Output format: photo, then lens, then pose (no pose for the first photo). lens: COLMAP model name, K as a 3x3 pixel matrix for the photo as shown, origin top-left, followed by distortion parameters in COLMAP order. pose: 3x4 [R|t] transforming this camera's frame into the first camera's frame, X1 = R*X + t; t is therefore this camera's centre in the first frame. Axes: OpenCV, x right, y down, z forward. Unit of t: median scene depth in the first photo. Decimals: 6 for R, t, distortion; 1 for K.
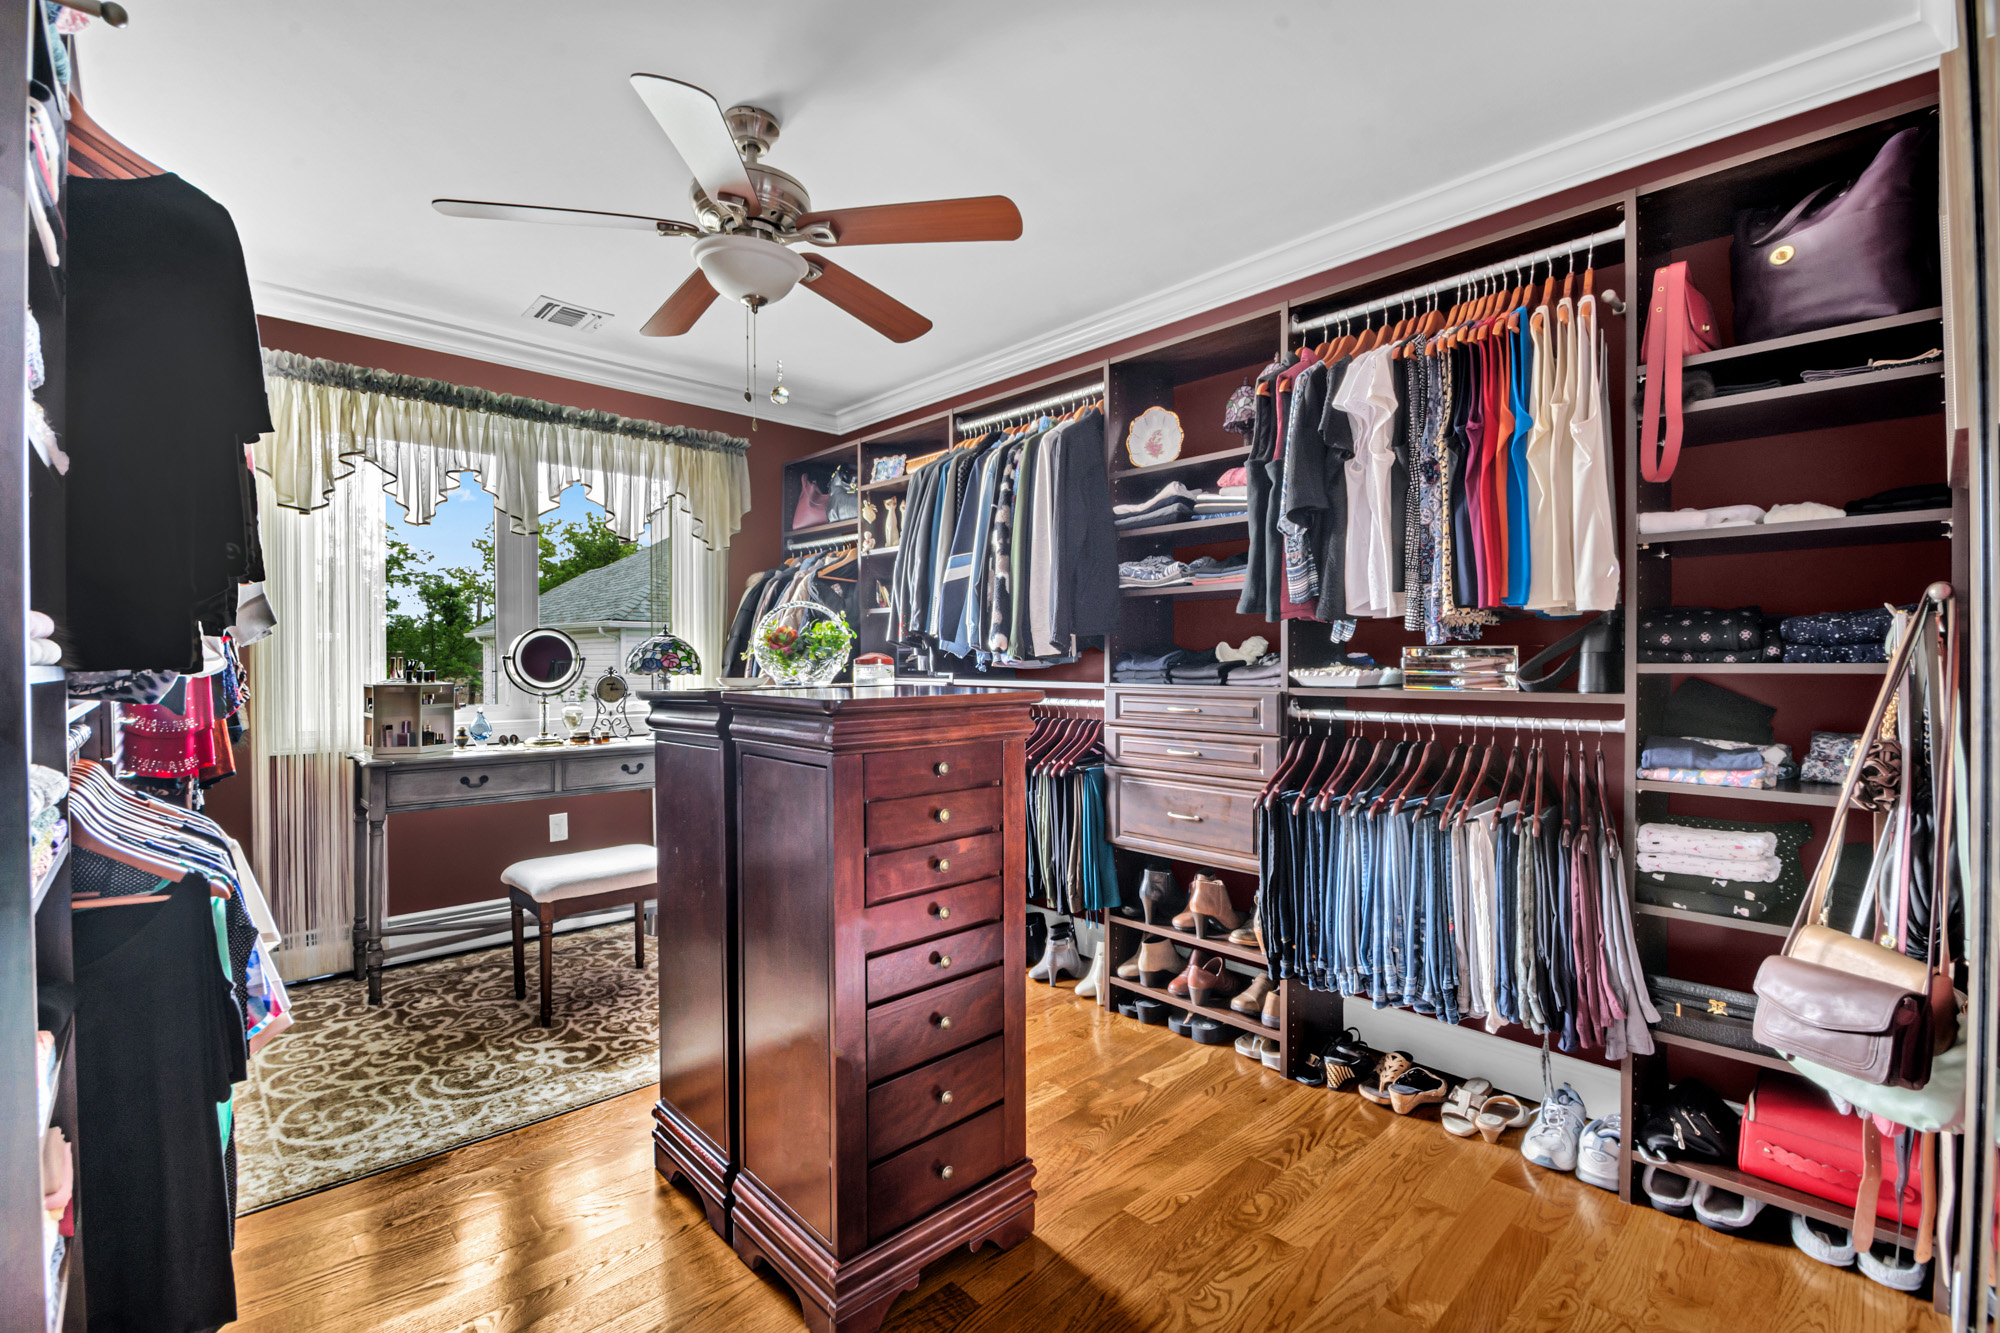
lens RADIAL K [[876.6, 0, 995.1], [0, 876.6, 670.2], [0, 0, 1]] dist [0.004249, -0.010360]
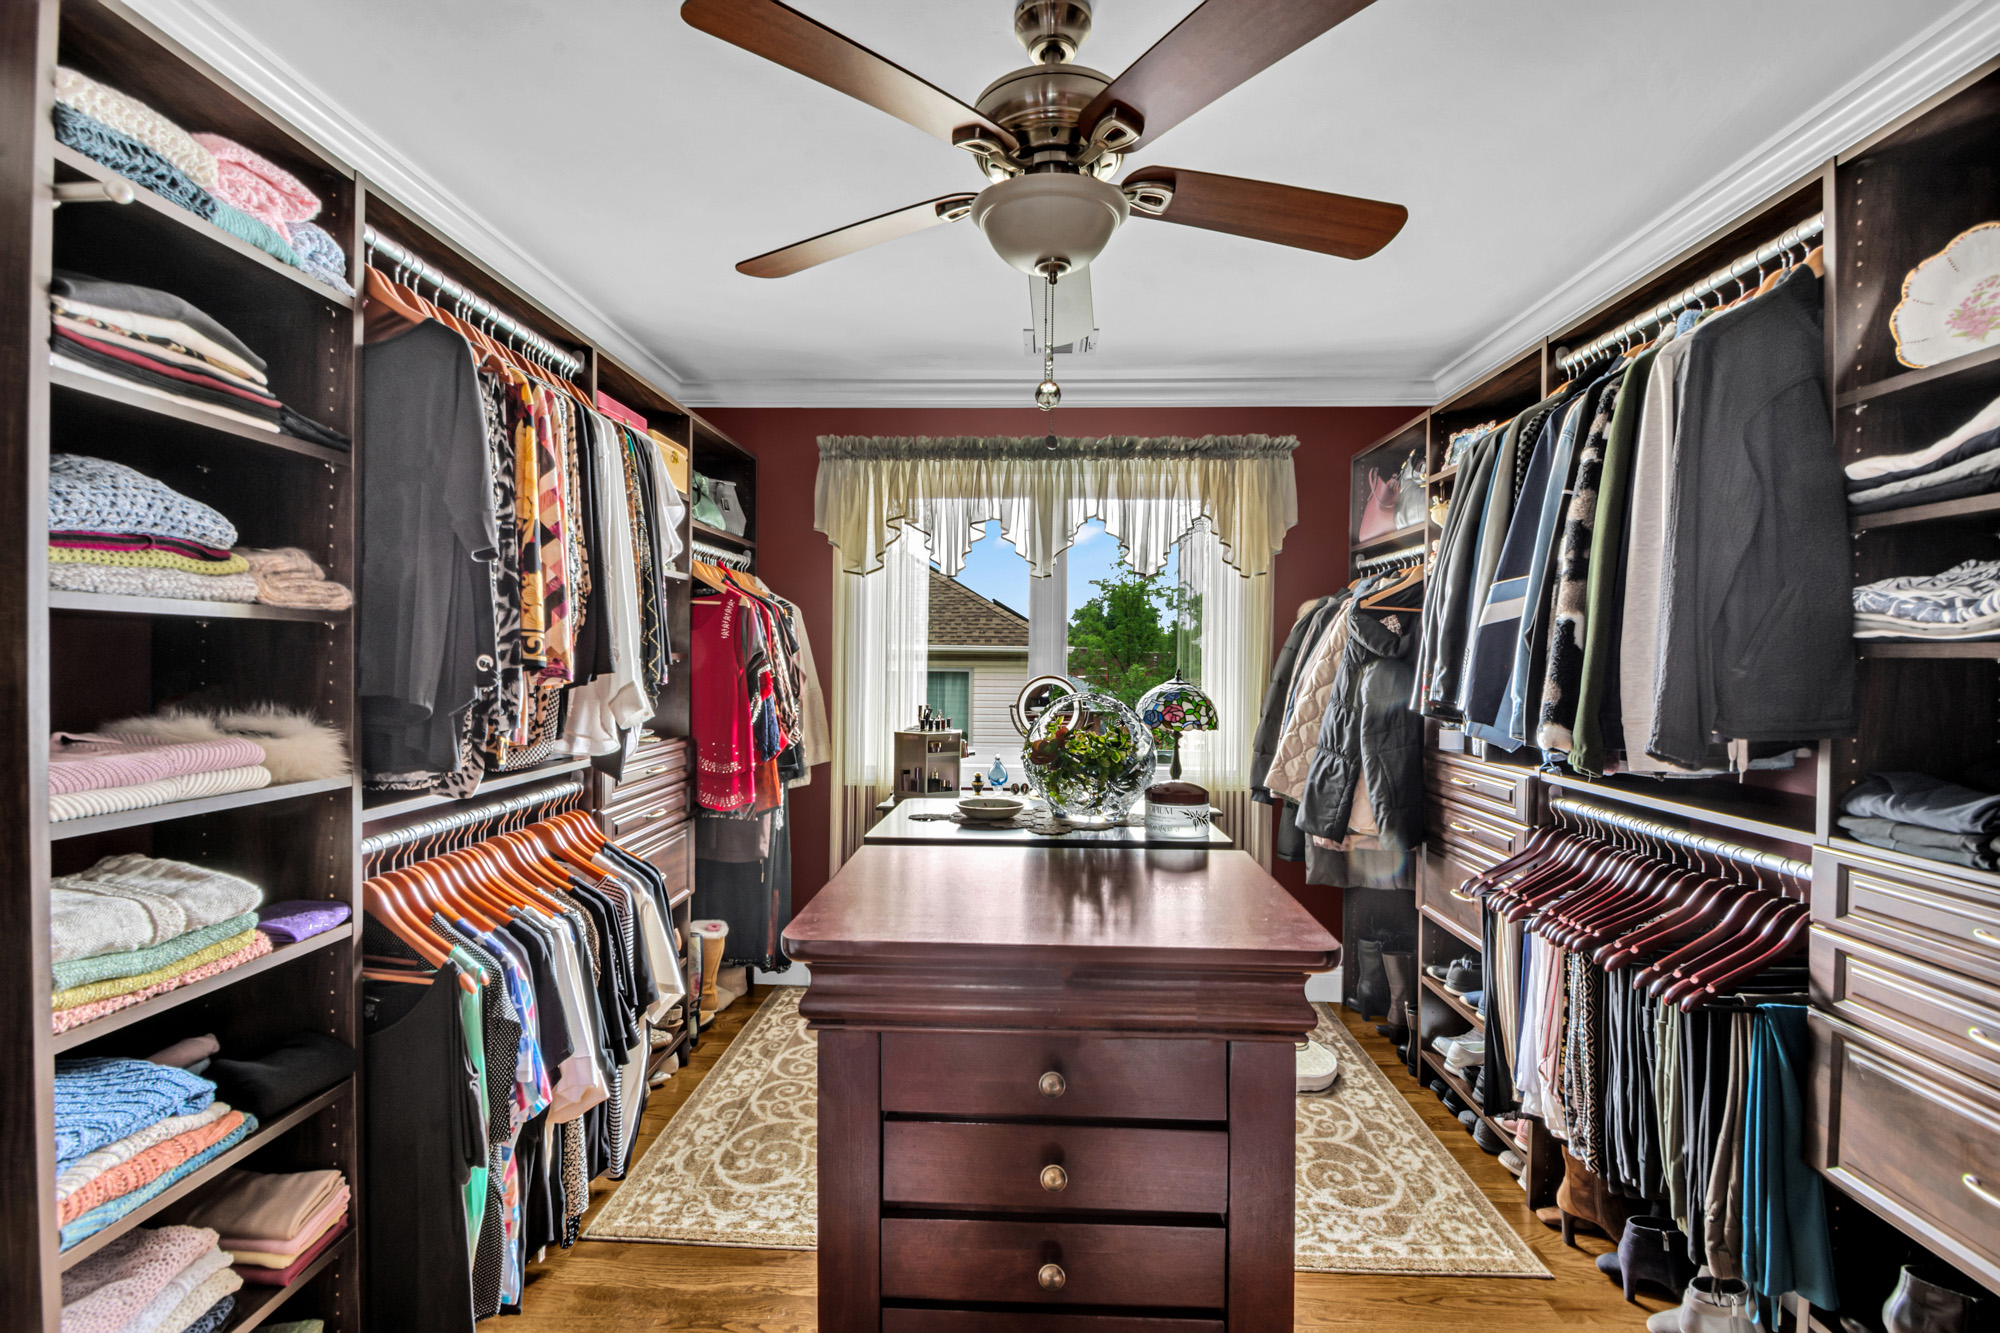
lens RADIAL K [[876.6, 0, 995.1], [0, 876.6, 670.2], [0, 0, 1]] dist [0.004249, -0.010360]
pose [[0.695987, 0.017241, -0.717847, 0.150321], [-0.016797, 0.999829, 0.007727, -0.069847], [0.717857, 0.006680, 0.696158, 0.337444]]
